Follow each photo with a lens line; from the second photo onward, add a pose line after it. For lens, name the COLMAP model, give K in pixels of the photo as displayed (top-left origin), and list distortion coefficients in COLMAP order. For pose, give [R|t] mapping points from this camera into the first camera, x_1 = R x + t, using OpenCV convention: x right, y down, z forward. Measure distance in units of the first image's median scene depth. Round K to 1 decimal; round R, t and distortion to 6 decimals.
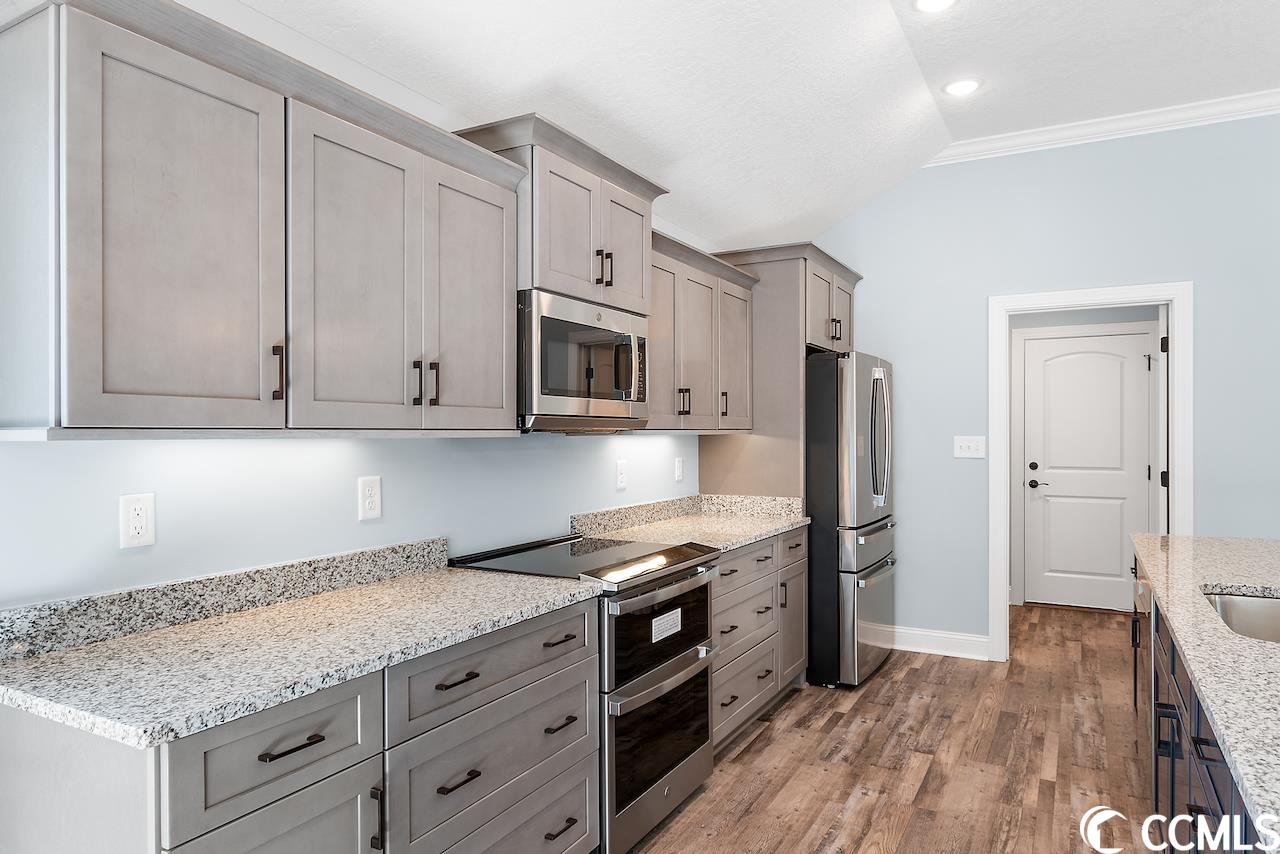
lens RADIAL K [[792.3, 0, 649.1], [0, 792.3, 433.9], [0, 0, 1]] dist [0.005053, 0.000133]
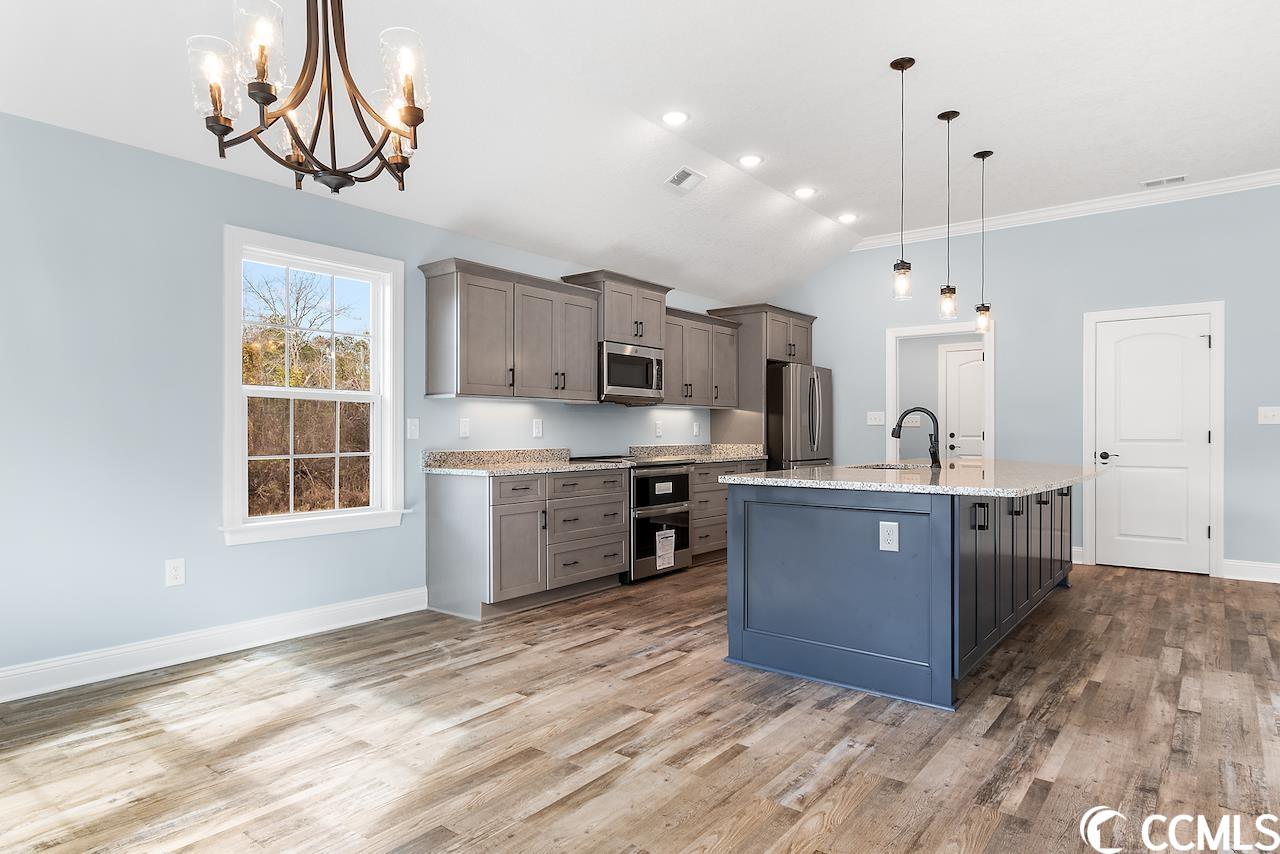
lens RADIAL K [[736.8, 0, 651.2], [0, 736.8, 421.3], [0, 0, 1]] dist [0.001091, 0.001228]
pose [[0.987739, -0.001542, -0.156105, 0.241256], [-0.001114, 0.999856, -0.016930, 0.067116], [0.156108, 0.016896, 0.987595, -0.825593]]
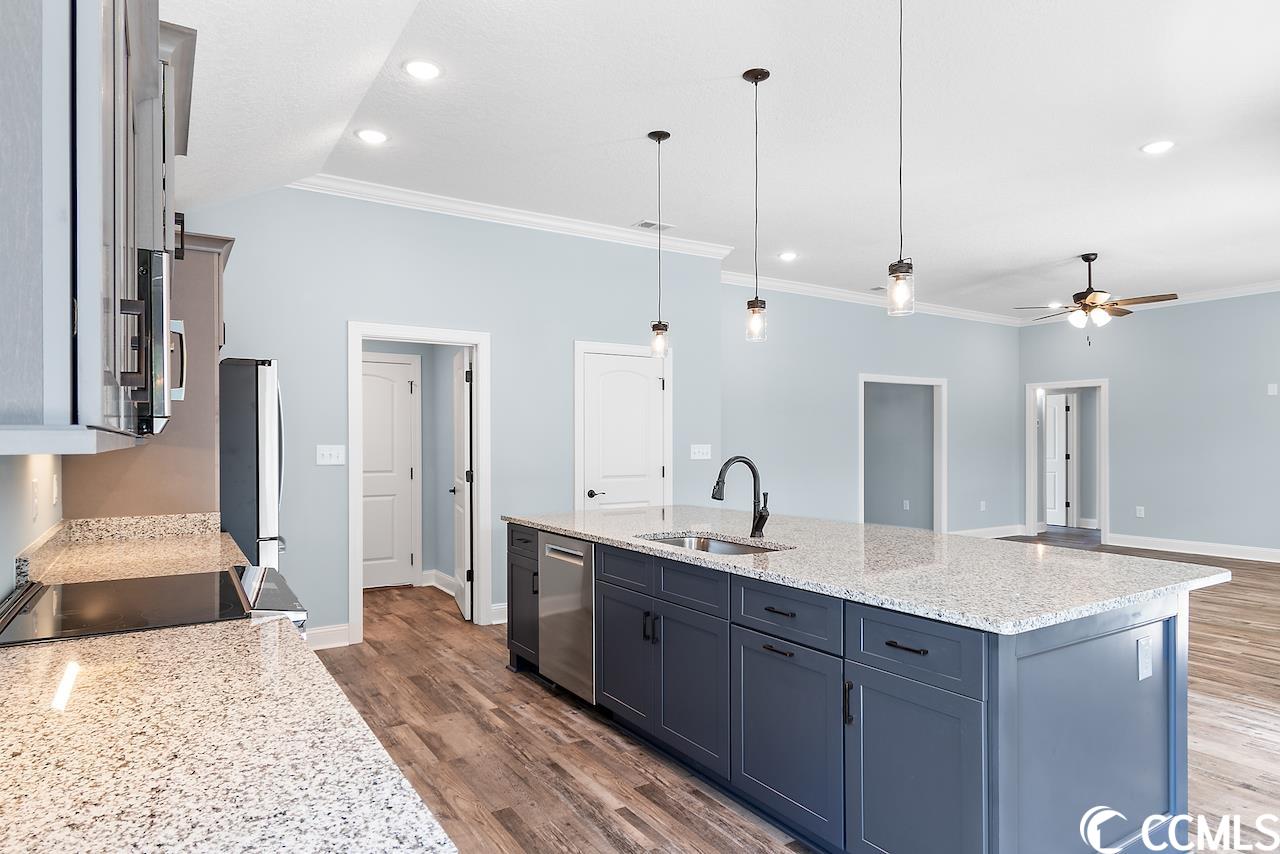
lens RADIAL K [[736.8, 0, 638.8], [0, 736.8, 442.6], [0, 0, 1]] dist [0.001091, 0.001228]
pose [[0.482308, -0.002171, 0.875999, -0.385307], [0.004854, 0.999988, -0.000194, 0.002136], [-0.875988, 0.004346, 0.482313, 0.183273]]
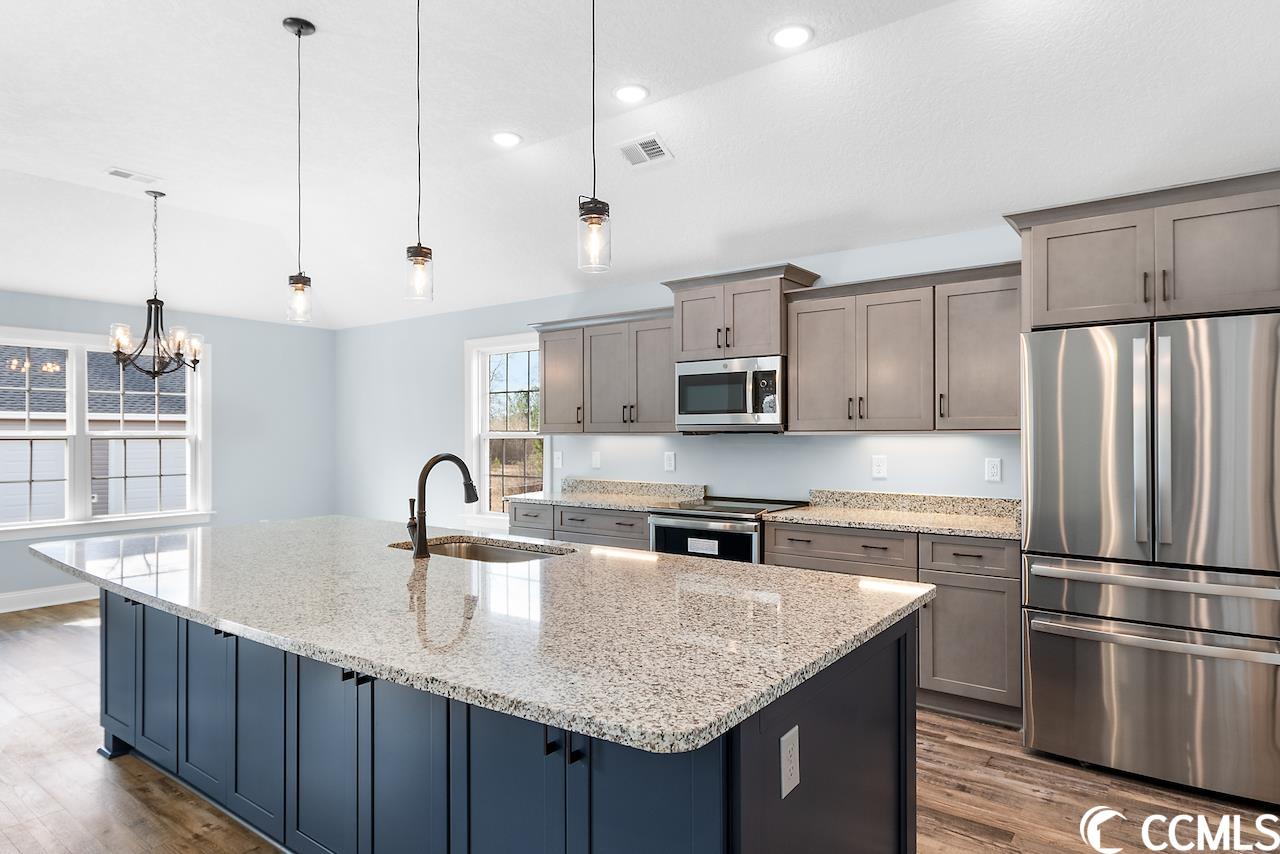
lens RADIAL K [[736.8, 0, 639.1], [0, 736.8, 428.7], [0, 0, 1]] dist [0.001091, 0.001228]
pose [[-0.146219, -0.006941, -0.989228, 1.241013], [-0.000108, 0.999975, -0.007000, -0.000384], [0.989252, -0.000917, -0.146217, 0.843717]]
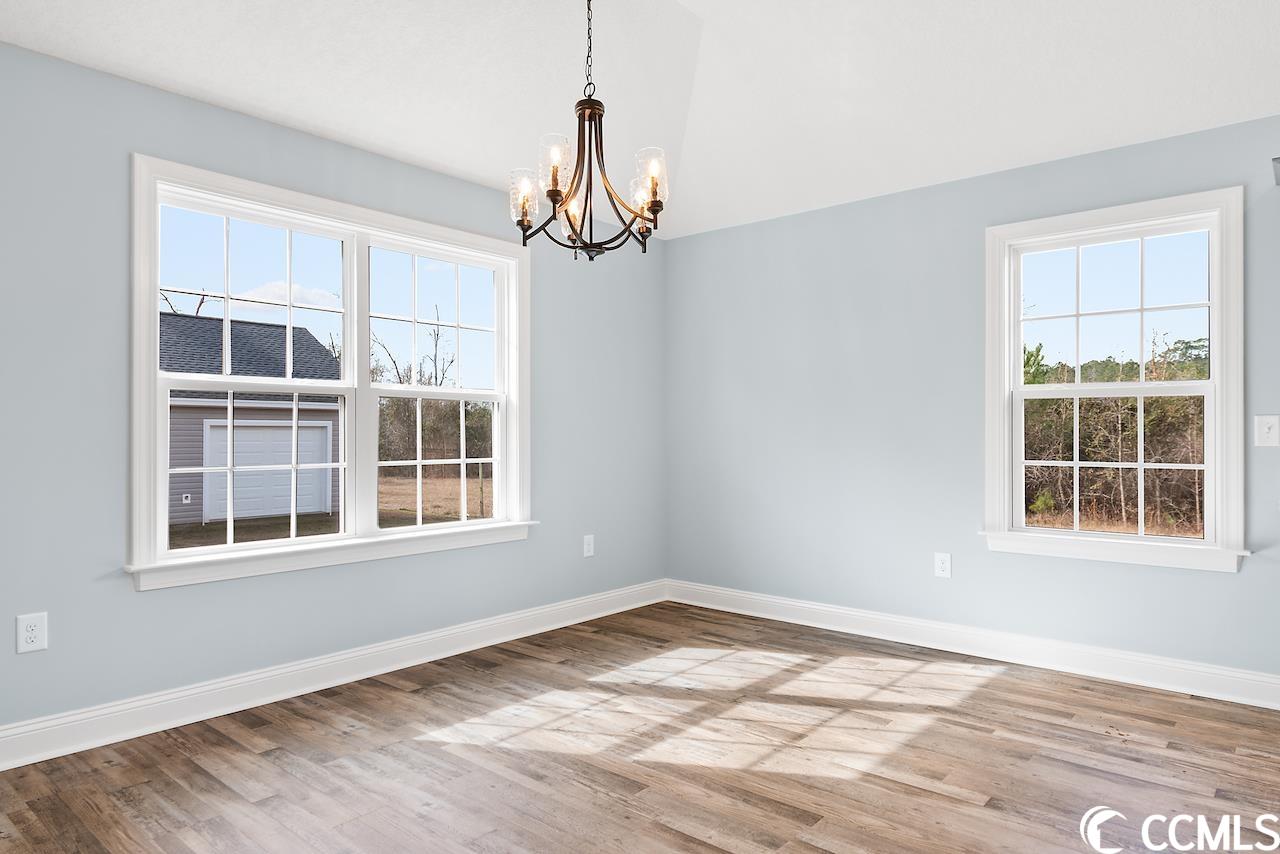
lens RADIAL K [[792.3, 0, 641.9], [0, 792.3, 435.3], [0, 0, 1]] dist [0.005053, 0.000133]
pose [[-0.206746, 0.002676, -0.978391, 0.676153], [-0.003854, 0.999986, 0.003549, 0.062385], [0.978387, 0.004504, -0.206733, -0.132214]]
